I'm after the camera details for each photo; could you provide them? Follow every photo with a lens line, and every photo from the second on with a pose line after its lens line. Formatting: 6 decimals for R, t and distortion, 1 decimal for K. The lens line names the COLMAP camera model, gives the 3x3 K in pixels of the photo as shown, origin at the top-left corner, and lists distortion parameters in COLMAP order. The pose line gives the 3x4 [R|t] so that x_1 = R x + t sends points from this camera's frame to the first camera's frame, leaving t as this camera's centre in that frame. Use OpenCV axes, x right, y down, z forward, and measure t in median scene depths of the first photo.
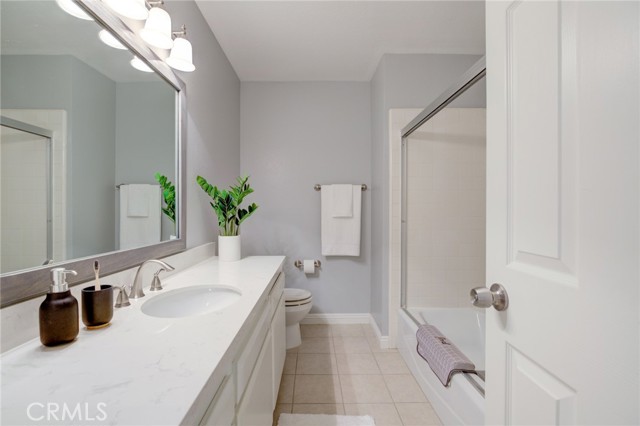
lens RADIAL K [[294.1, 0, 311.4], [0, 294.1, 207.5], [0, 0, 1]] dist [-0.020229, 0.005083]
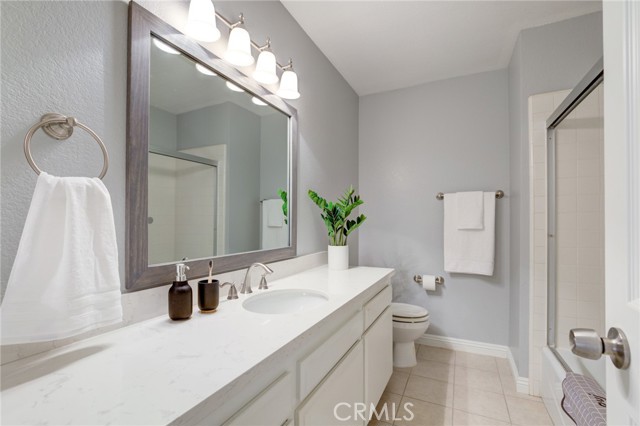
lens RADIAL K [[294.1, 0, 315.5], [0, 294.1, 213.5], [0, 0, 1]] dist [-0.020229, 0.005083]
pose [[0.889796, -0.010904, -0.456227, 0.125791], [0.003232, 0.999840, -0.017593, -0.000521], [0.456346, 0.014180, 0.889689, 0.024011]]
